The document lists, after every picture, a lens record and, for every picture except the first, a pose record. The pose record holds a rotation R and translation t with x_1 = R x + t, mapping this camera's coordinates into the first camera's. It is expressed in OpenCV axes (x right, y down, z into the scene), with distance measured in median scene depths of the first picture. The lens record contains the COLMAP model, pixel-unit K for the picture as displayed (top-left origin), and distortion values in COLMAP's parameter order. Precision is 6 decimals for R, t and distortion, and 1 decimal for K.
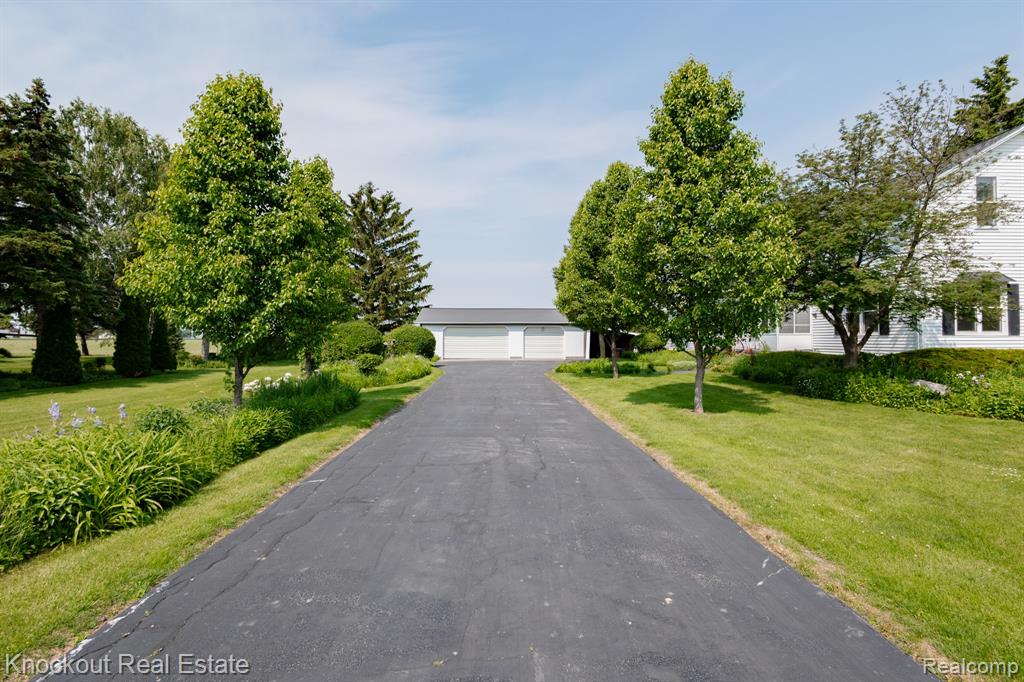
lens RADIAL K [[470.3, 0, 529.0], [0, 470.3, 339.6], [0, 0, 1]] dist [0.002947, -0.000164]
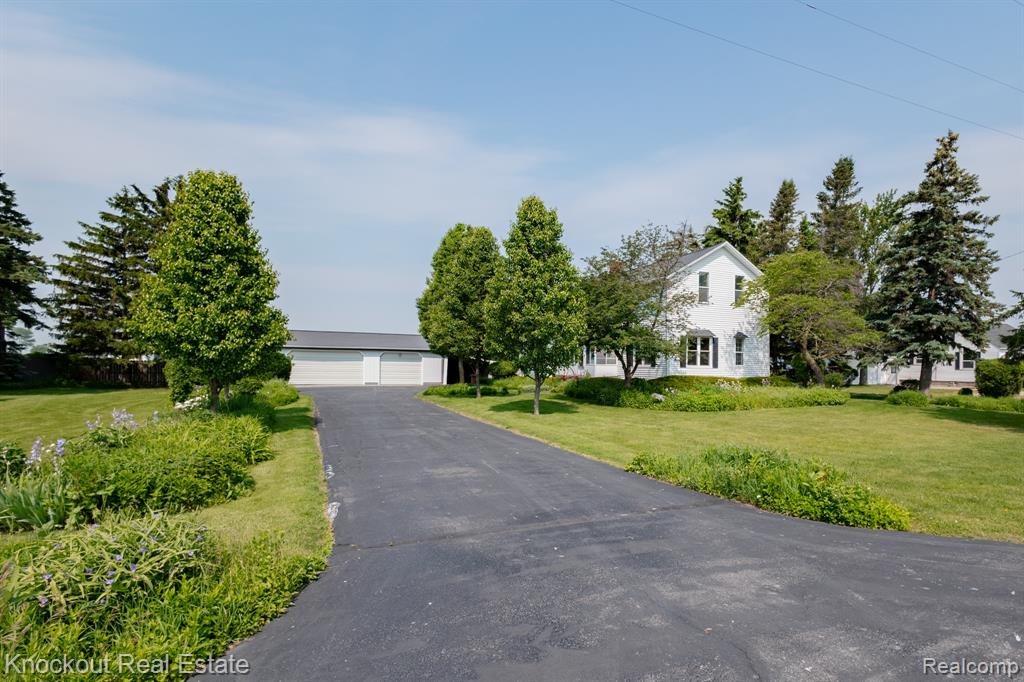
lens RADIAL K [[472.1, 0, 512.0], [0, 472.1, 341.0], [0, 0, 1]] dist [0.069228, -0.000022]
pose [[0.963010, 0.024988, 0.268306, -0.129680], [-0.011104, 0.998525, -0.053142, -0.007459], [-0.269238, 0.048197, 0.961867, -0.441763]]
